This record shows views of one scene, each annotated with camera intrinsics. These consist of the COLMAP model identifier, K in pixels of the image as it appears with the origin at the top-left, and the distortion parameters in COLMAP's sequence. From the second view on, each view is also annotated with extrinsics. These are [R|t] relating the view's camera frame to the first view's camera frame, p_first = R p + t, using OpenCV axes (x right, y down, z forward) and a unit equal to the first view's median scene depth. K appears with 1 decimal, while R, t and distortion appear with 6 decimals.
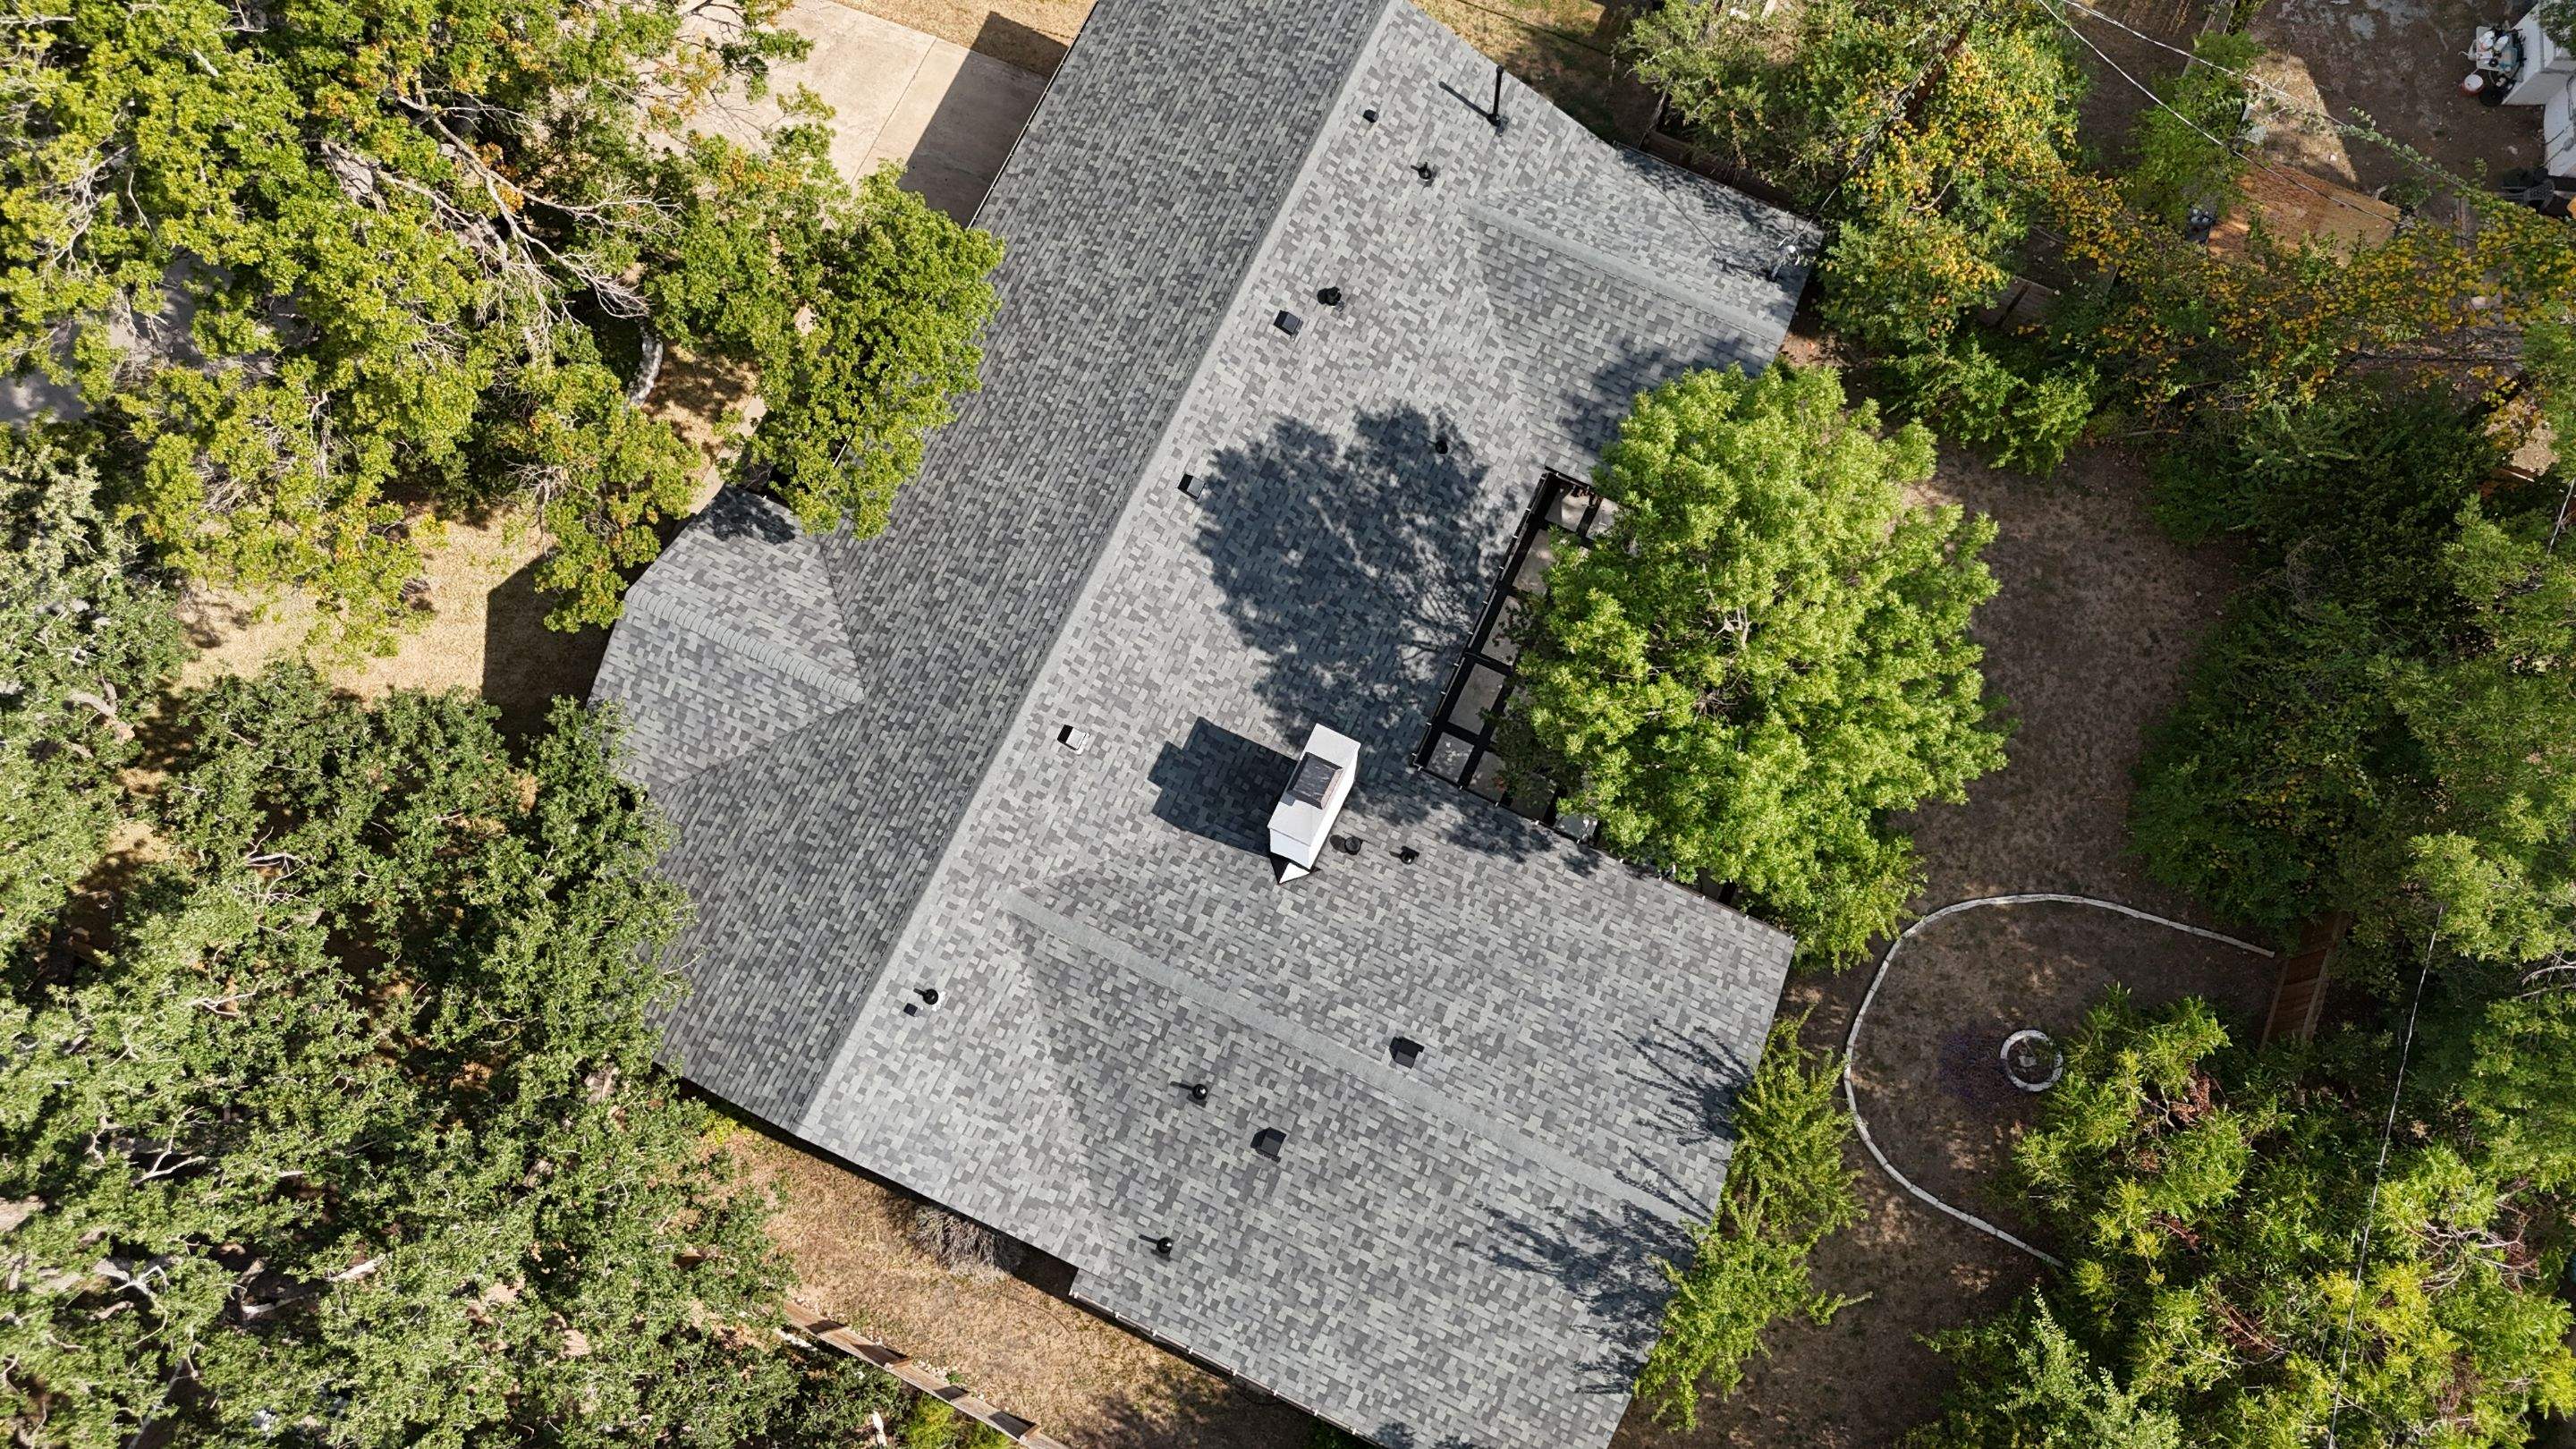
lens RADIAL K [[1901.7, 0, 1296.6], [0, 1901.7, 711.8], [0, 0, 1]] dist [0.065969, -0.081019]
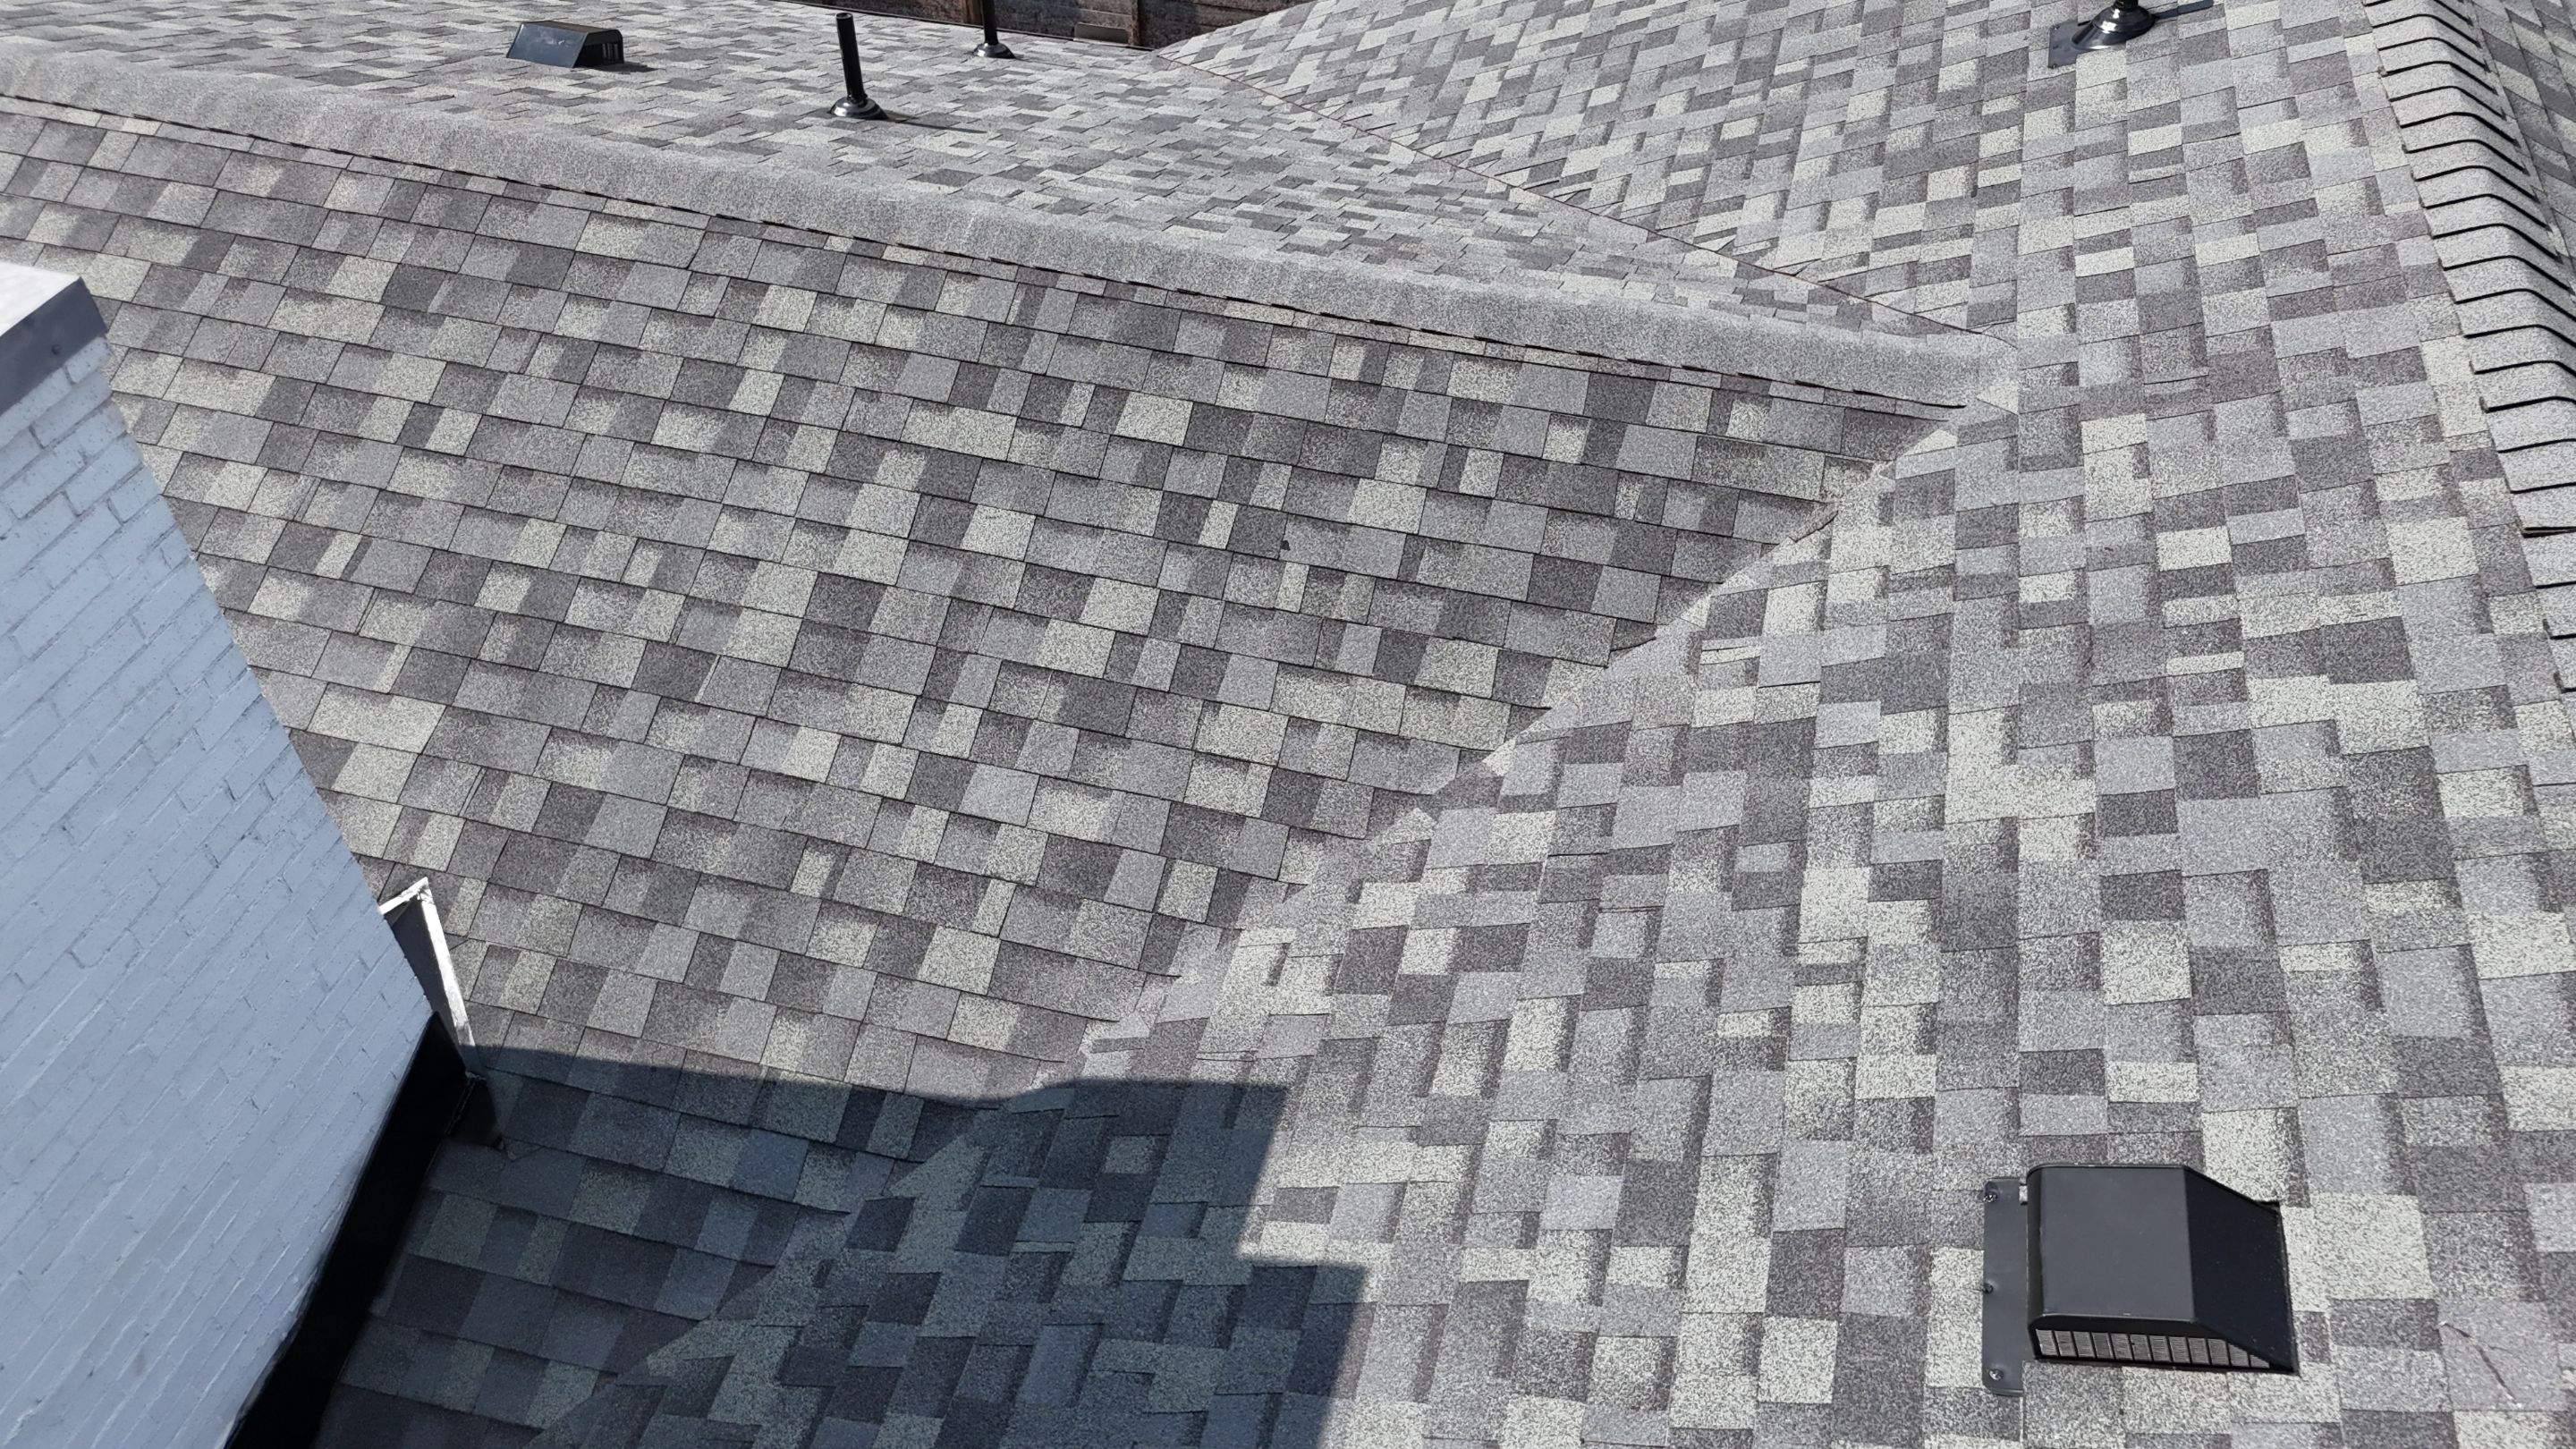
lens RADIAL K [[1868.7, 0, 1291.5], [0, 1868.7, 736.2], [0, 0, 1]] dist [0.061411, -0.051272]
pose [[-0.985607, 0.121086, -0.117967, -0.062467], [-0.162204, -0.480796, 0.861699, -0.050380], [0.047621, 0.868432, 0.493517, 0.891686]]
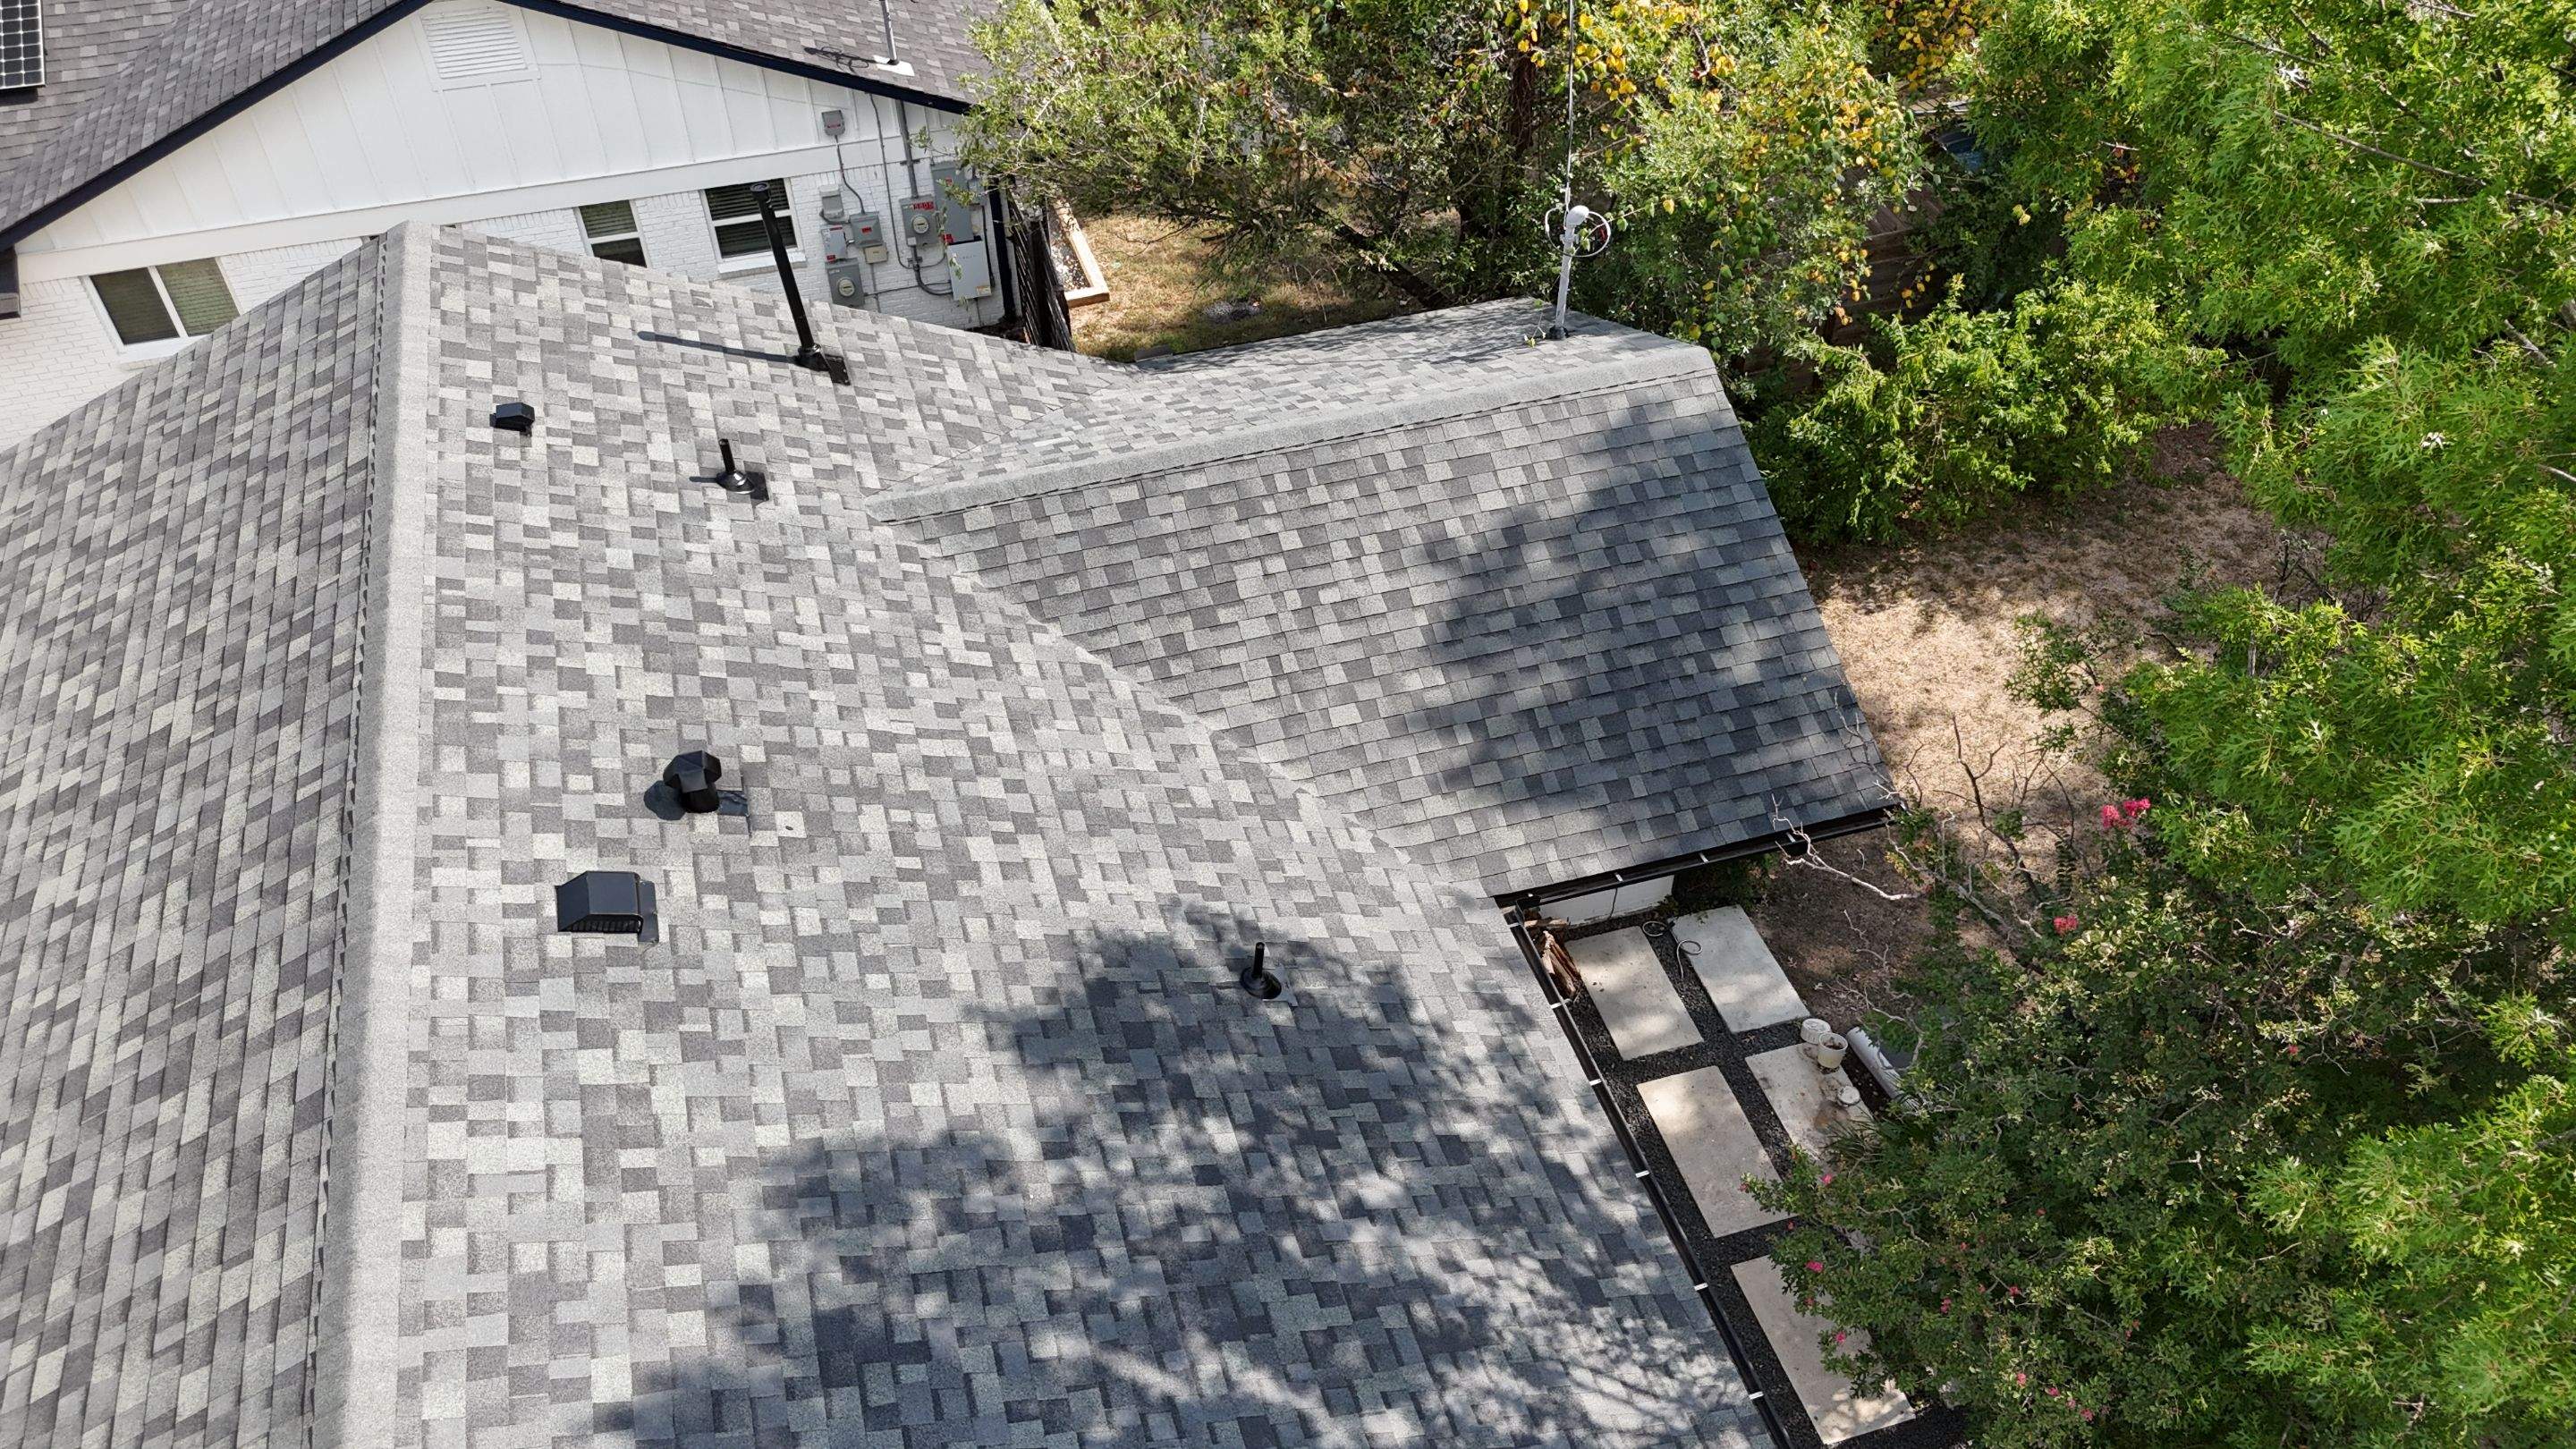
lens RADIAL K [[1868.7, 0, 1291.5], [0, 1868.7, 736.2], [0, 0, 1]] dist [0.061411, -0.051272]
pose [[0.742616, -0.472578, 0.474543, -0.050997], [0.646710, 0.690146, -0.324753, -0.066090], [-0.174033, 0.548058, 0.818135, 0.759599]]
